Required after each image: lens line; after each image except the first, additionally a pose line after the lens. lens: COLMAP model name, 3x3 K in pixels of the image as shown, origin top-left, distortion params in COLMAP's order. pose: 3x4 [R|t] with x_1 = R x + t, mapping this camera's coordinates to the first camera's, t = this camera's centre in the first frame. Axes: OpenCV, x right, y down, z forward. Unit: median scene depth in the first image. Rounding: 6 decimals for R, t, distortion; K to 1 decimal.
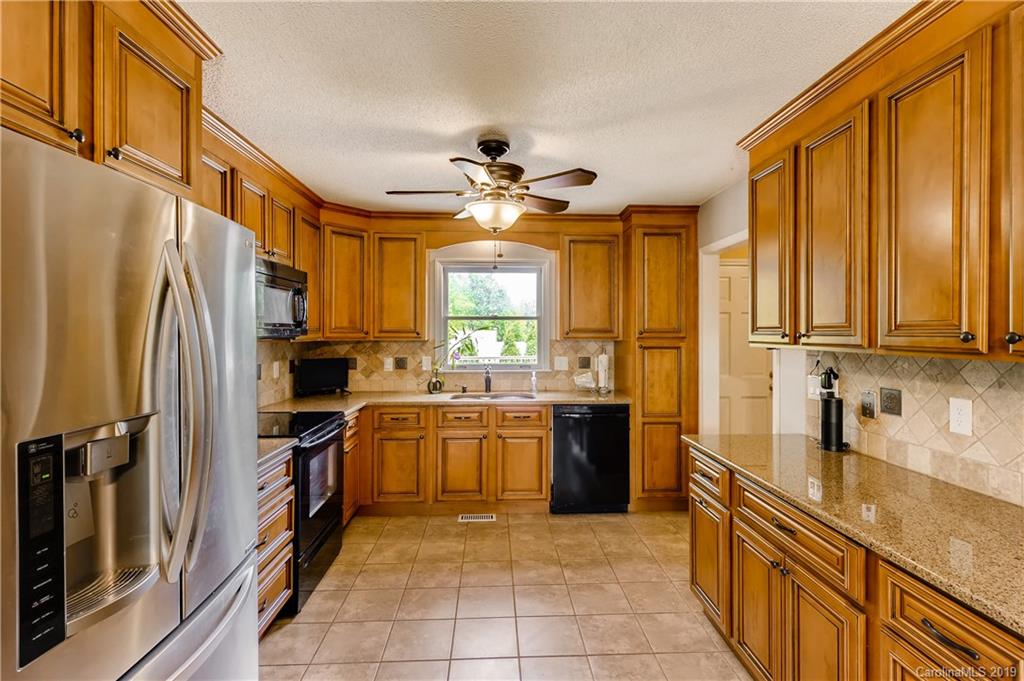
lens RADIAL K [[491.6, 0, 517.0], [0, 491.6, 332.4], [0, 0, 1]] dist [0.017298, -0.005851]
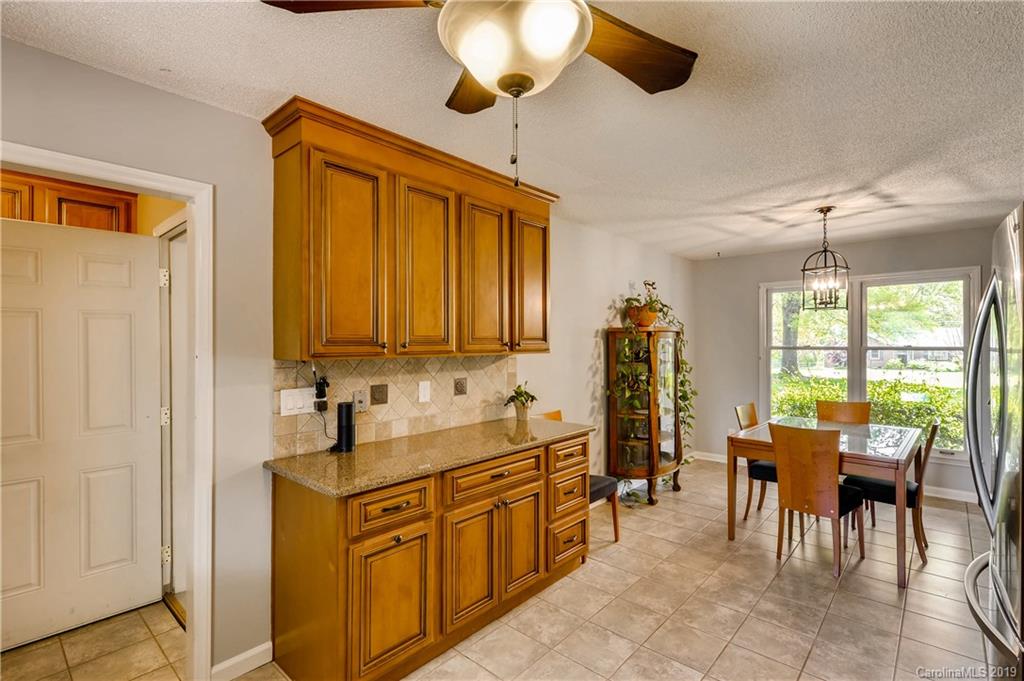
lens RADIAL K [[481.3, 0, 516.5], [0, 481.3, 341.9], [0, 0, 1]] dist [0.014456, -0.000901]
pose [[-0.712841, -0.001353, 0.701324, -0.244949], [-0.000518, 0.999999, 0.001402, -0.001709], [-0.701325, 0.000636, -0.712841, 0.986550]]
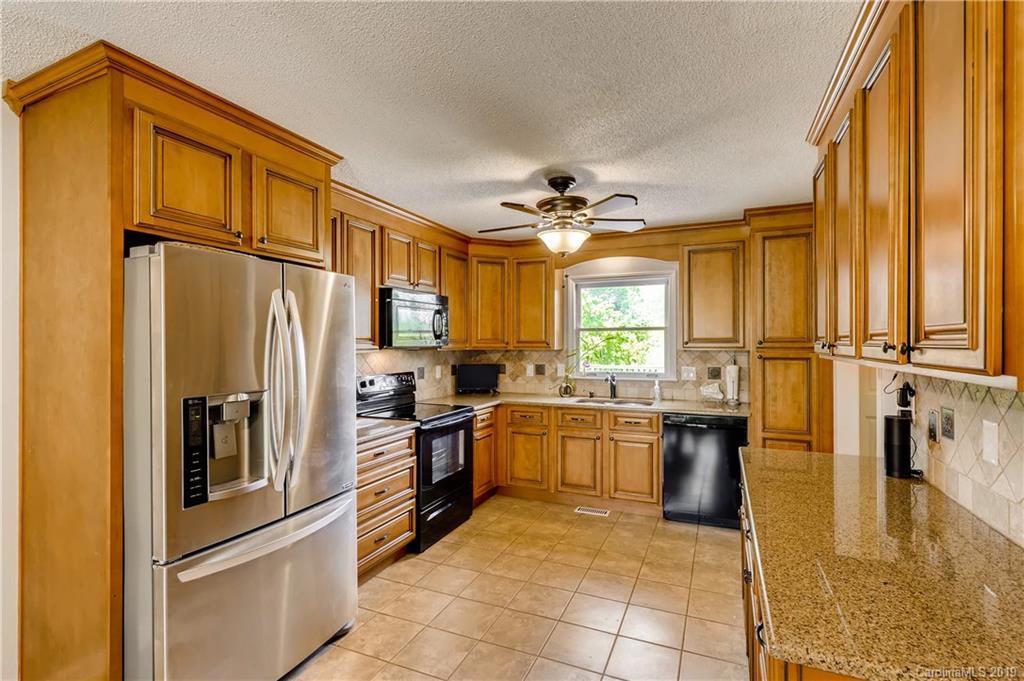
lens RADIAL K [[481.3, 0, 516.5], [0, 481.3, 341.9], [0, 0, 1]] dist [0.014456, -0.000901]
pose [[0.898178, -0.003580, -0.439617, 0.271140], [0.003241, 0.999994, -0.001522, -0.000694], [0.439620, -0.000058, 0.898184, -0.046233]]
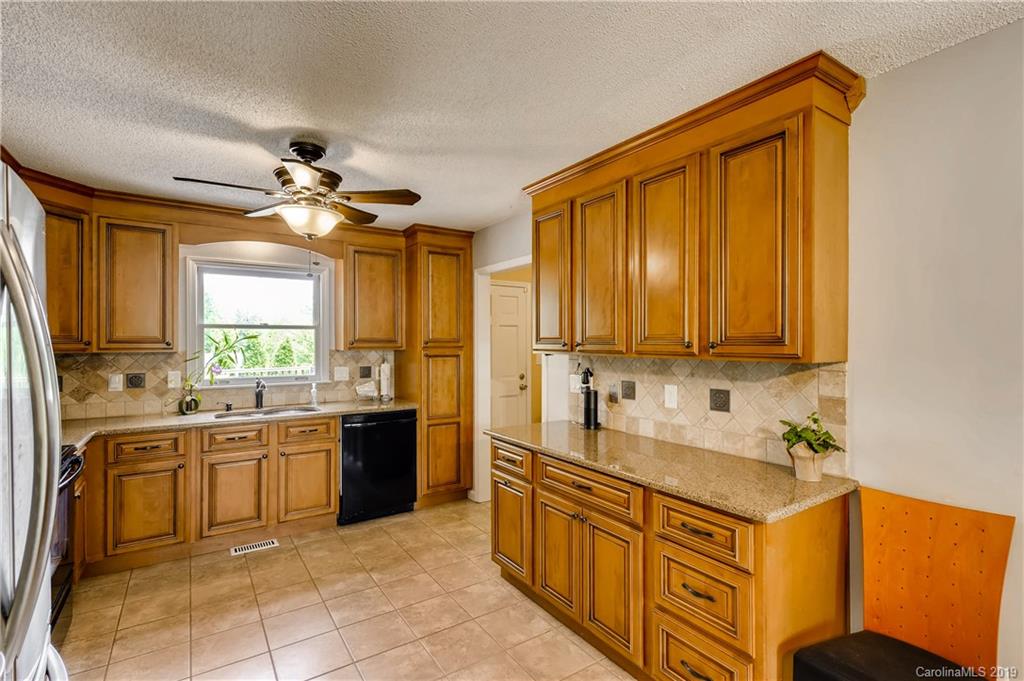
lens RADIAL K [[481.3, 0, 516.5], [0, 481.3, 341.9], [0, 0, 1]] dist [0.014456, -0.000901]
pose [[0.855849, -0.001390, 0.517225, -0.144685], [0.001660, 0.999999, -0.000060, -0.000228], [-0.517224, 0.000910, 0.855850, -0.014806]]
